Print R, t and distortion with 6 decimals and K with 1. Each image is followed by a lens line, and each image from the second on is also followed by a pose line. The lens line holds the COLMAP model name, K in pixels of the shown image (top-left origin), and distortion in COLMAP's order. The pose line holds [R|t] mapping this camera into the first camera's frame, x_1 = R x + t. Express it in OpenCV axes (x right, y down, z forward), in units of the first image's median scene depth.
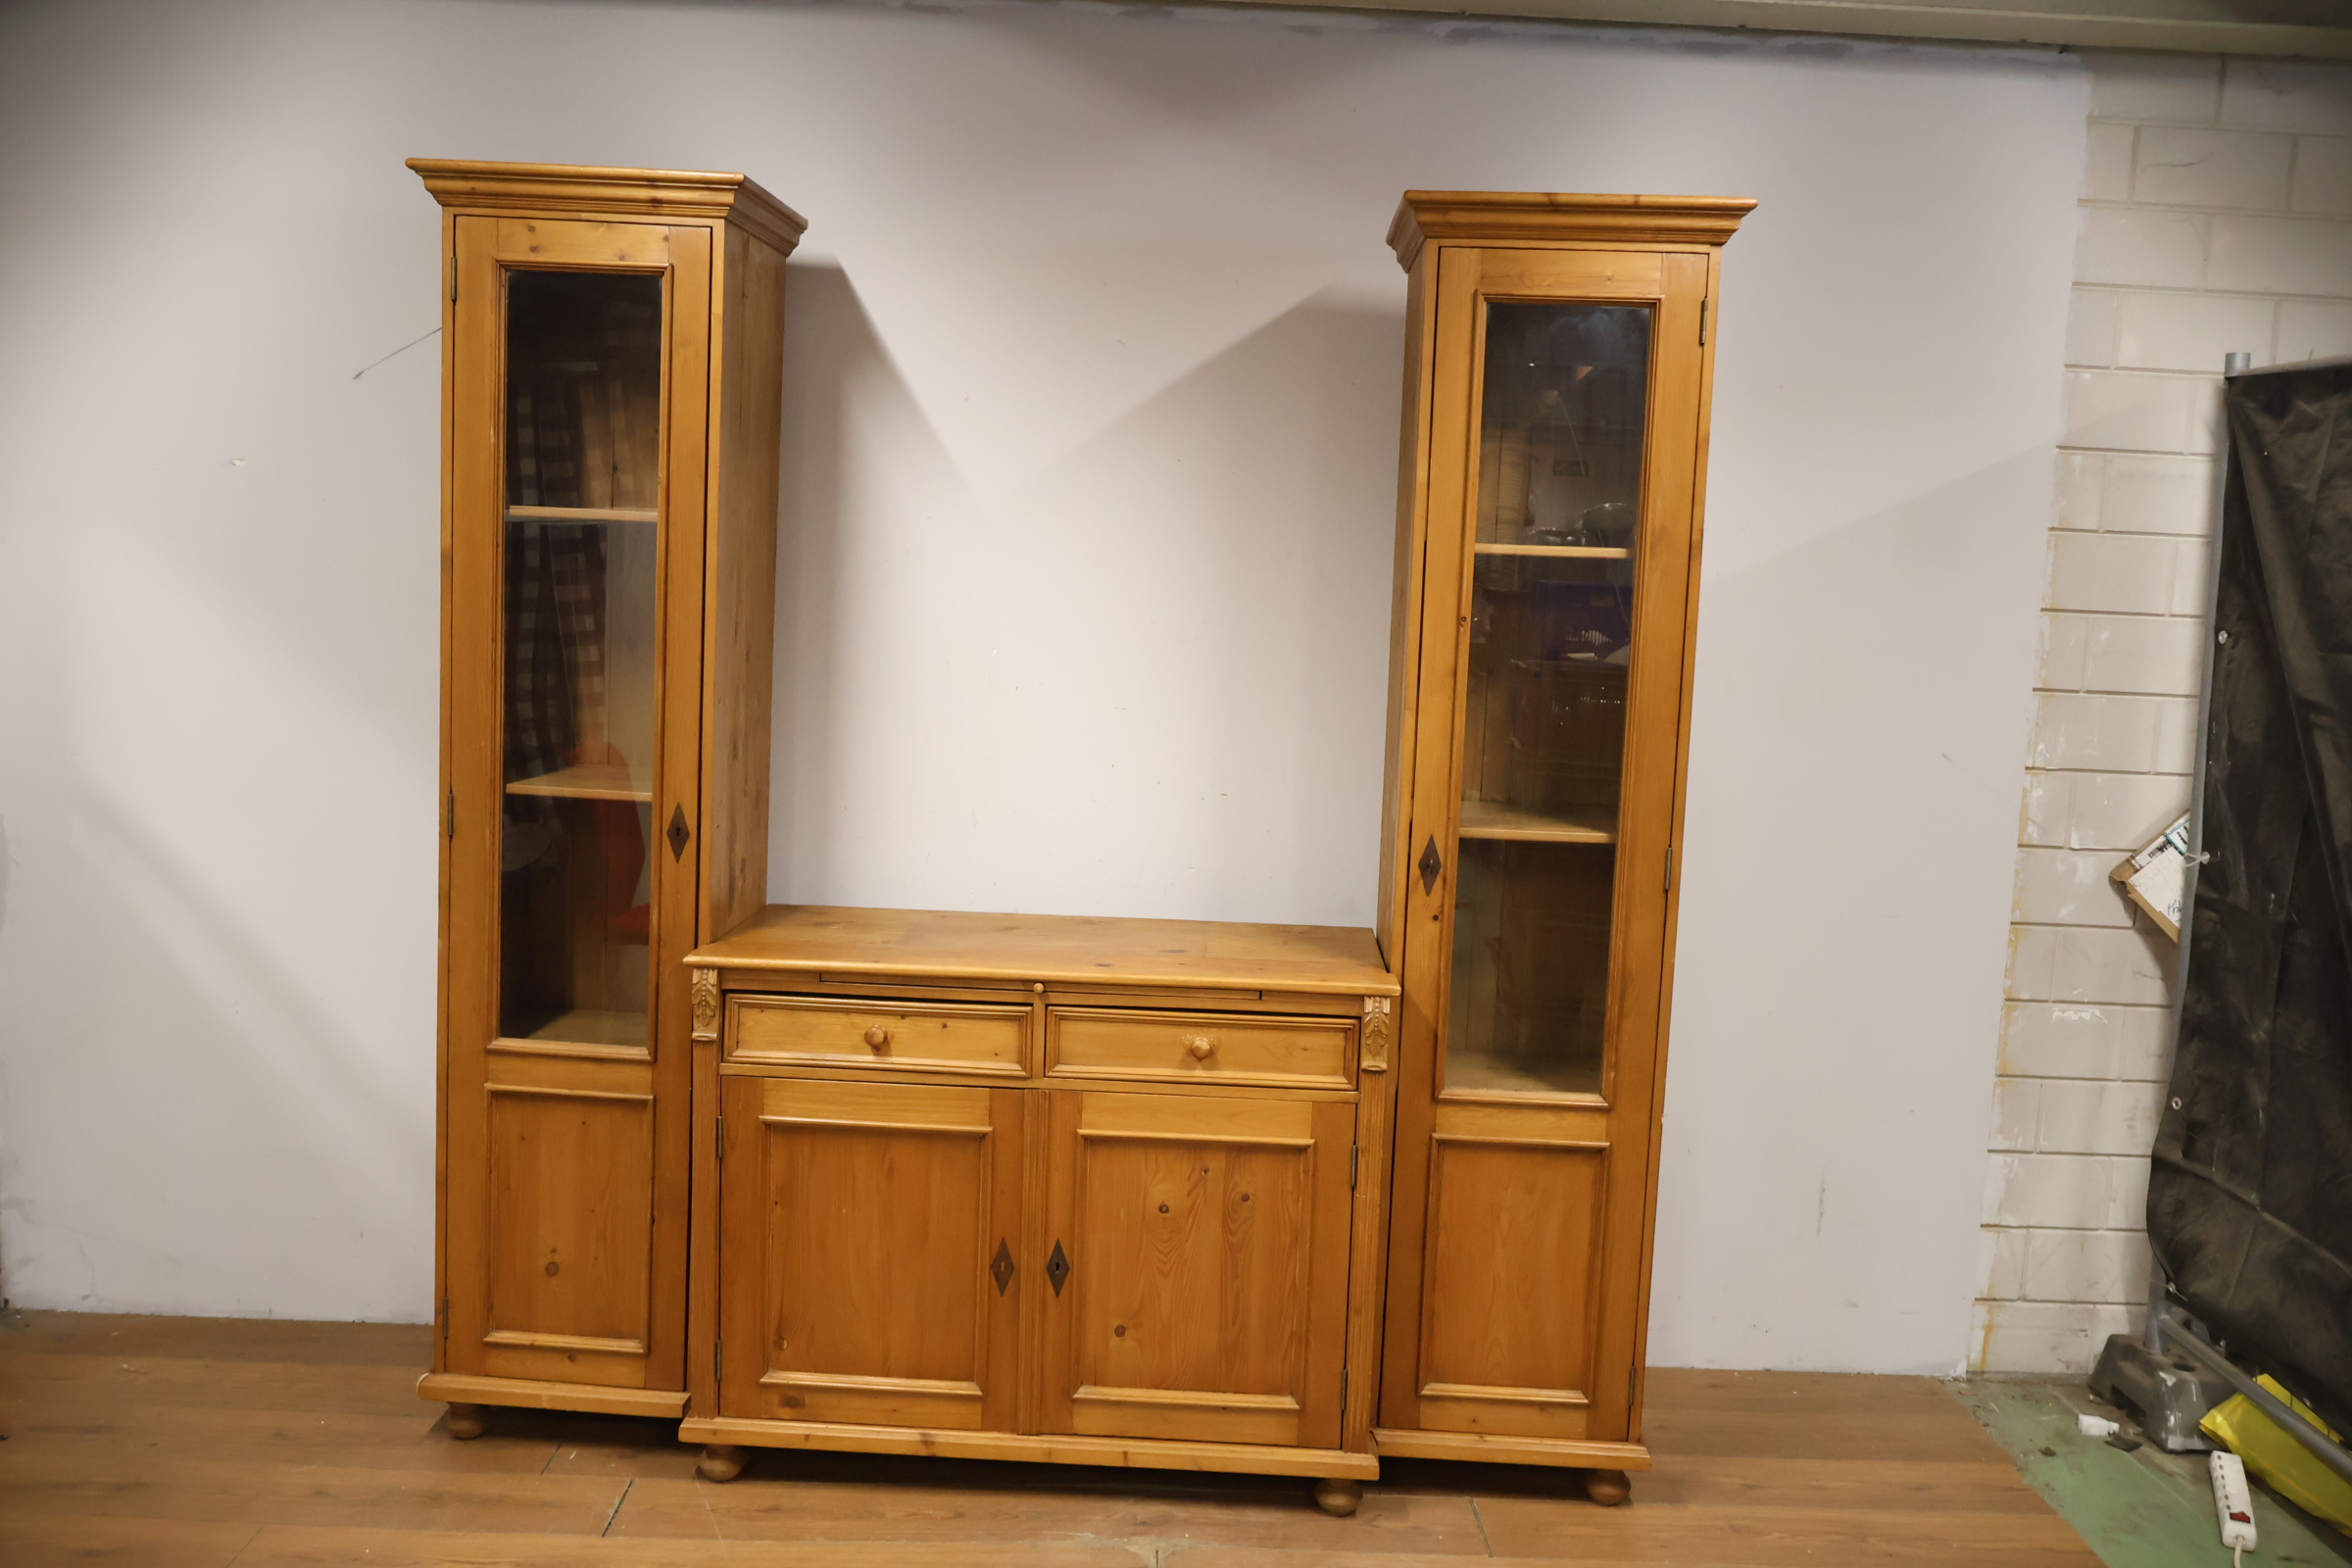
lens RADIAL K [[1899.1, 0, 1159.9], [0, 1899.1, 788.0], [0, 0, 1]] dist [-0.003166, 0.001931]
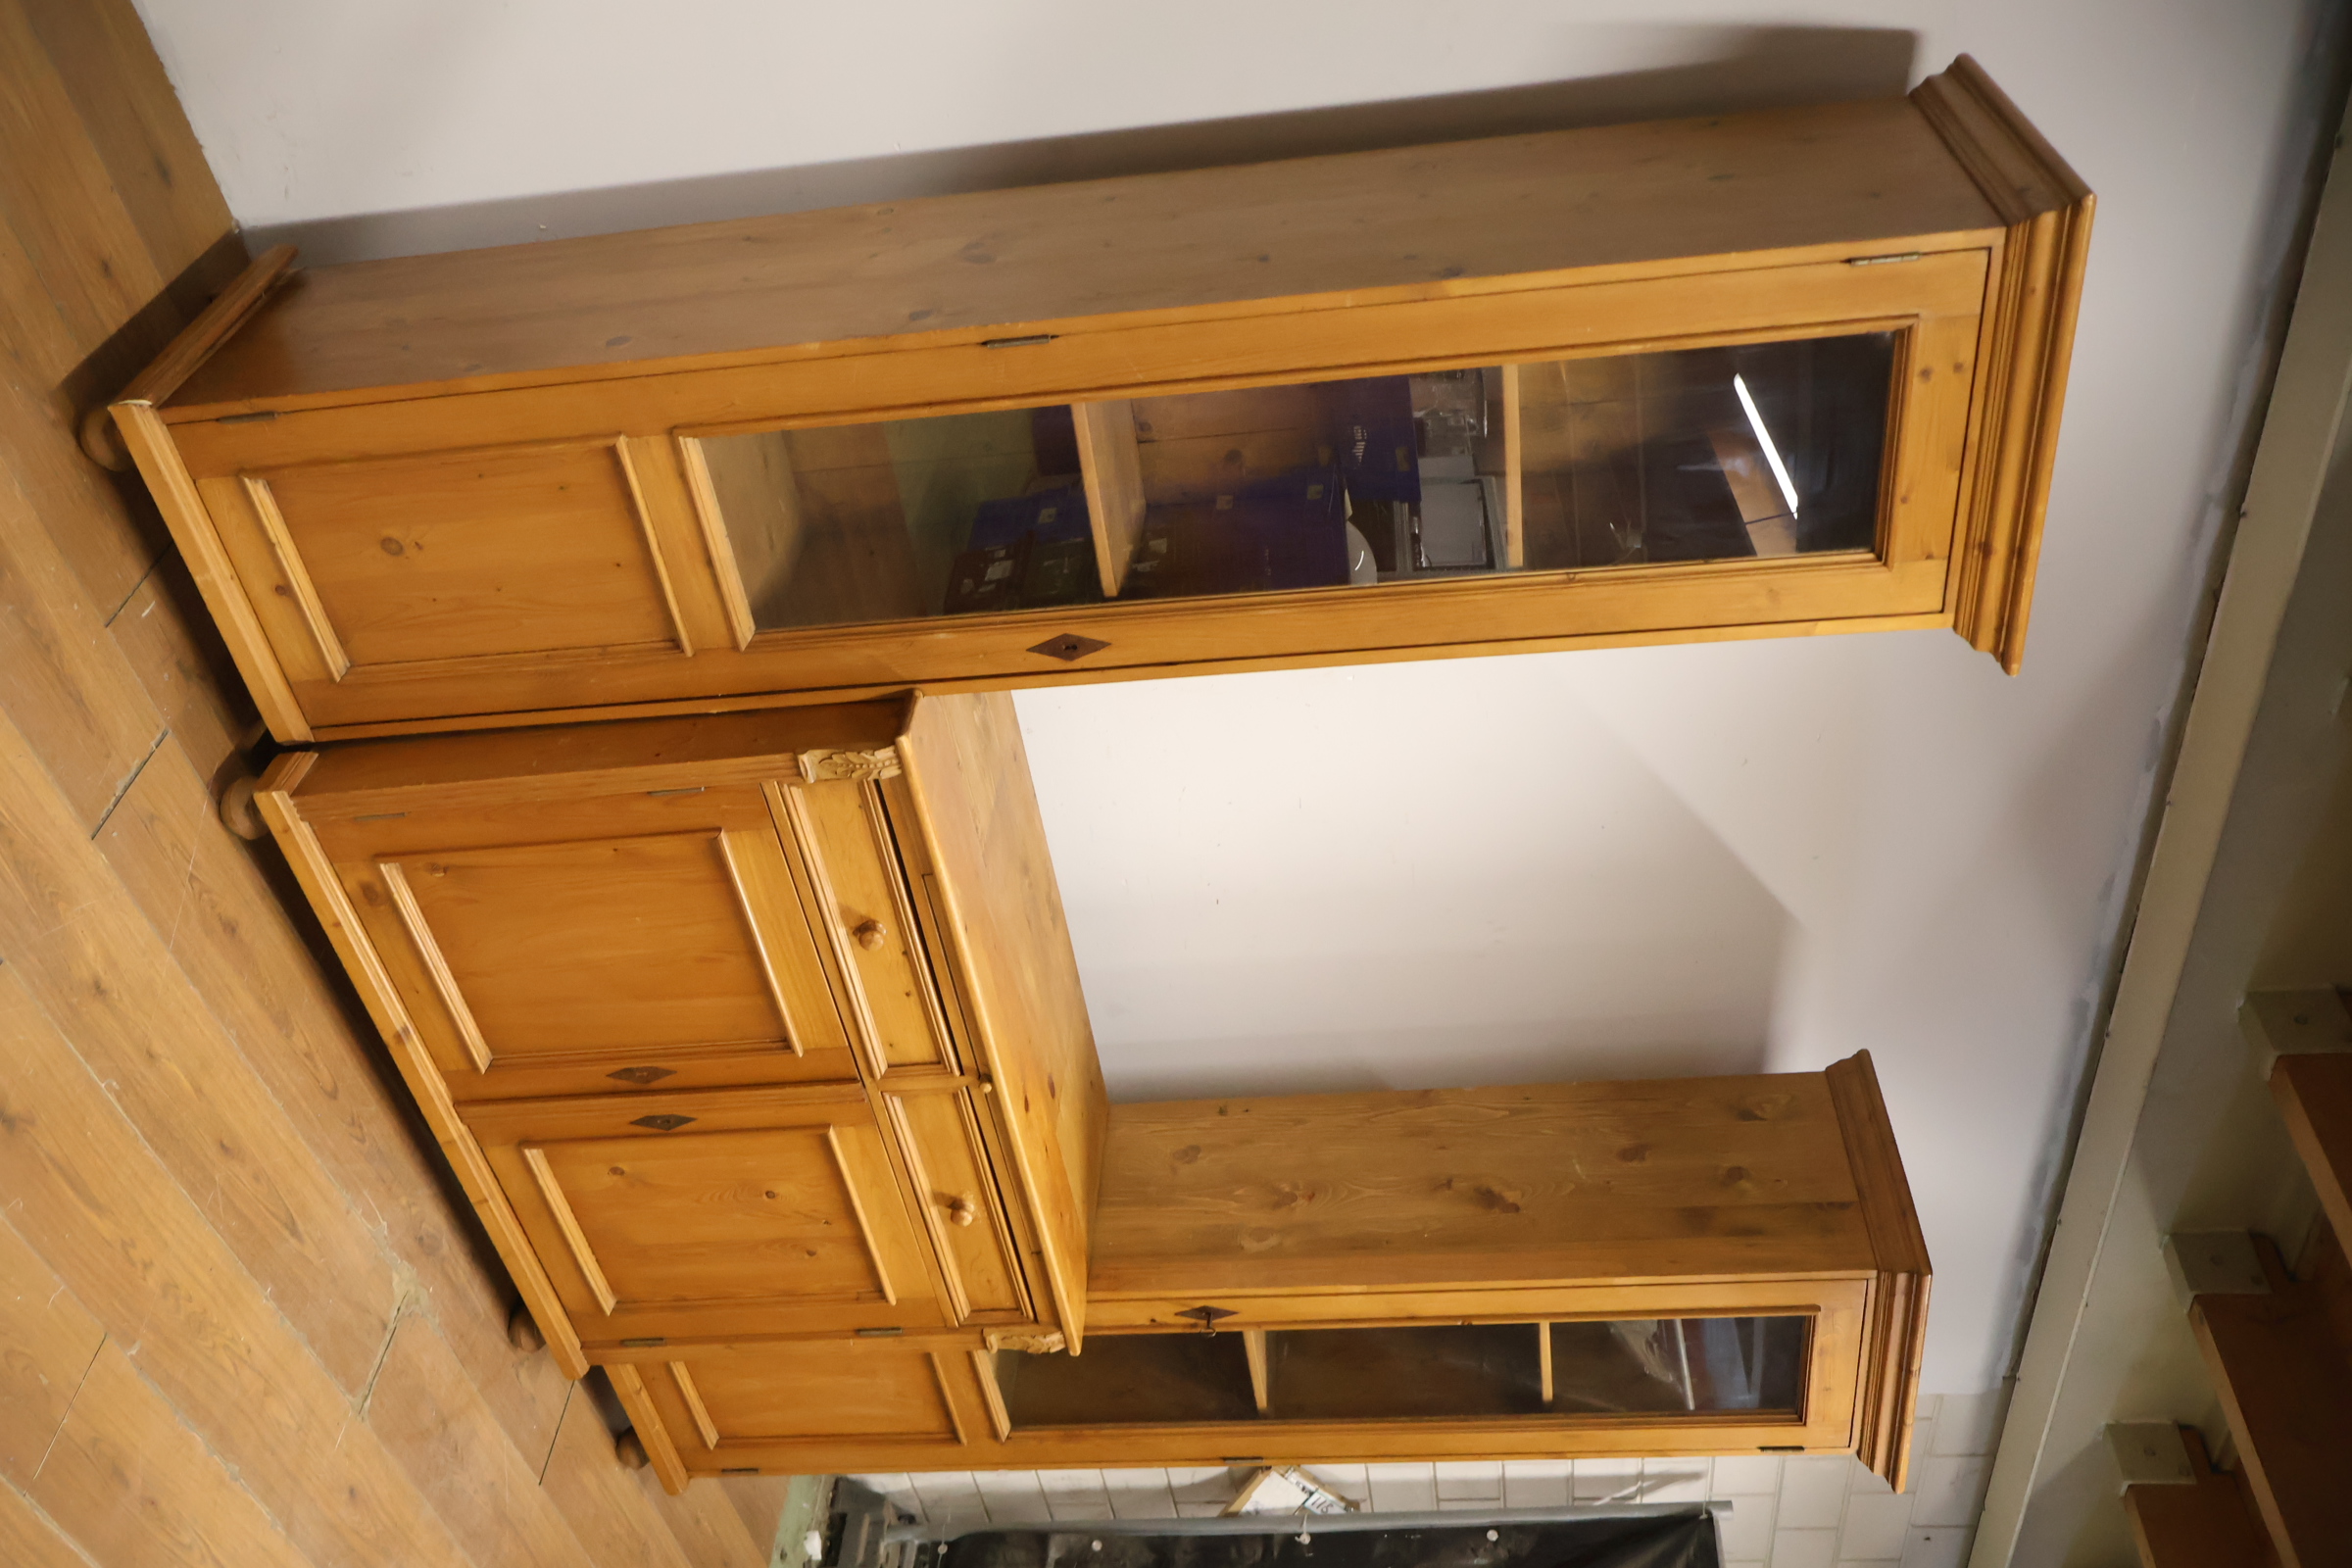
lens RADIAL K [[1894.1, 0, 1151.4], [0, 1894.1, 776.0], [0, 0, 1]] dist [-0.006570, 0.007509]
pose [[0.187865, 0.769208, 0.610758, -0.607903], [-0.980981, 0.177854, 0.077748, -0.049978], [-0.048821, -0.613748, 0.787991, 0.395402]]
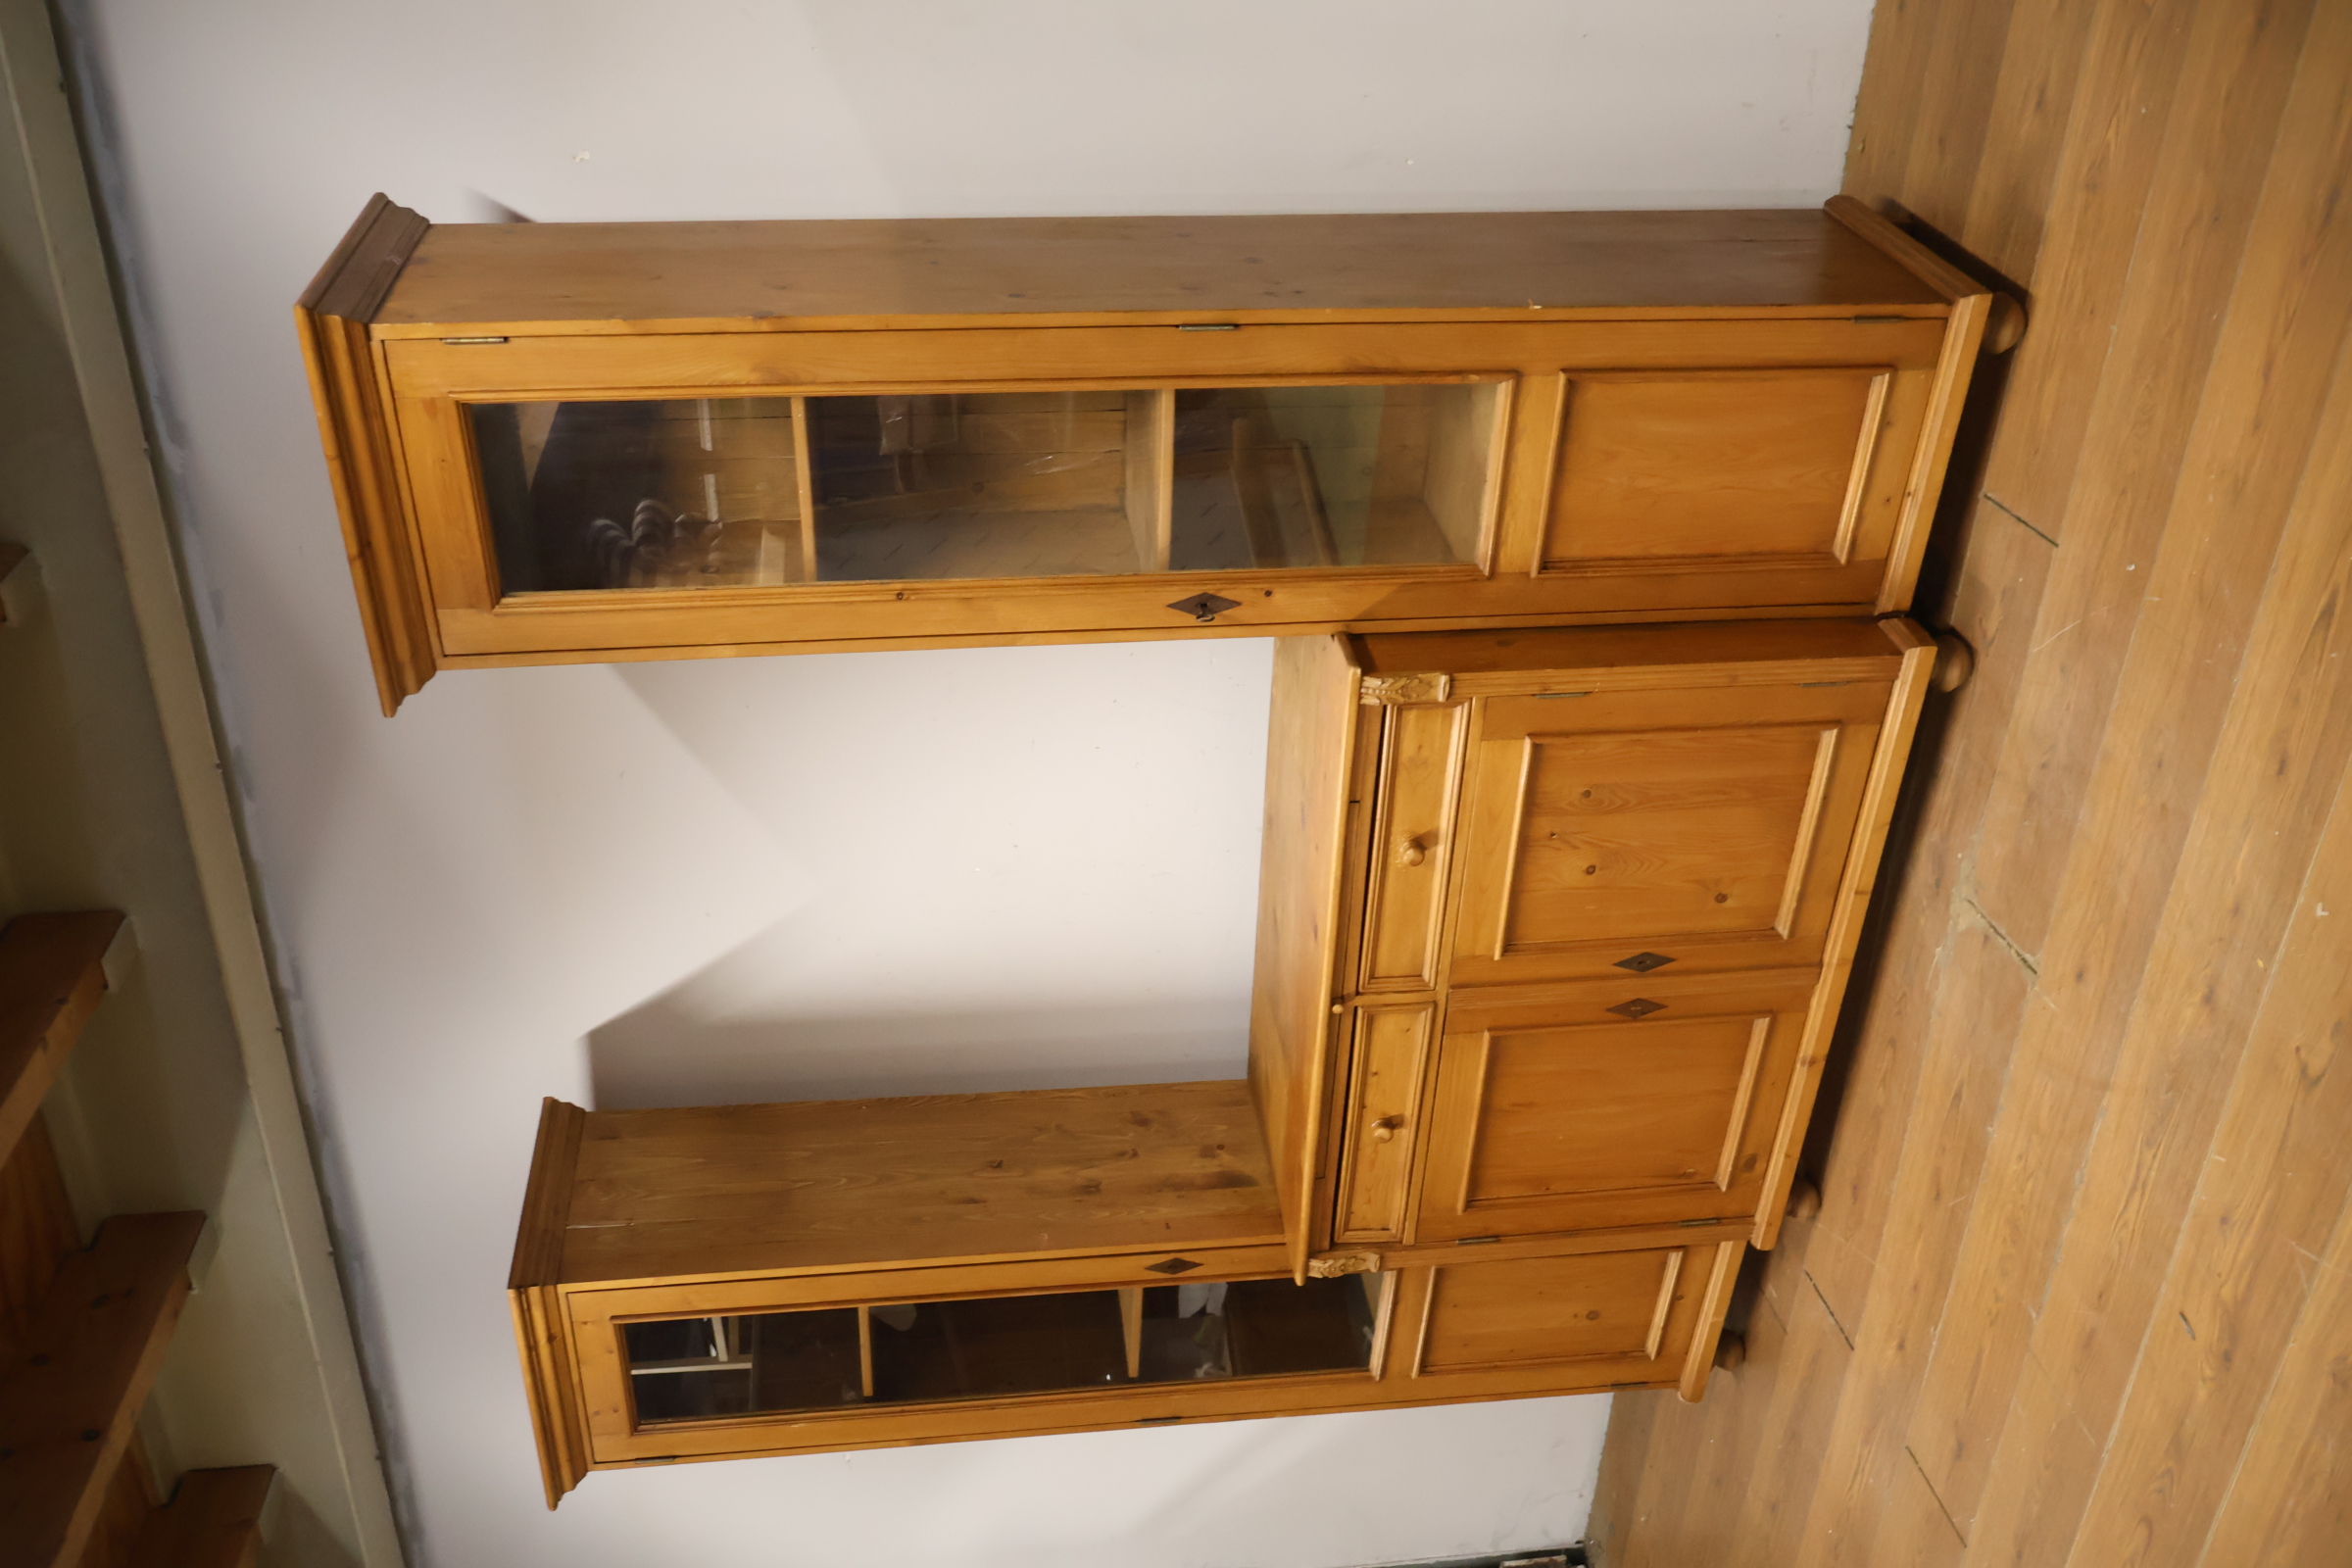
lens RADIAL K [[1905.1, 0, 1182.2], [0, 1905.1, 719.9], [0, 0, 1]] dist [-0.006256, 0.001141]
pose [[-0.008287, -0.875376, -0.483371, 0.466393], [0.999747, -0.017368, 0.014314, 0.017579], [-0.020925, -0.483130, 0.875298, 0.240884]]
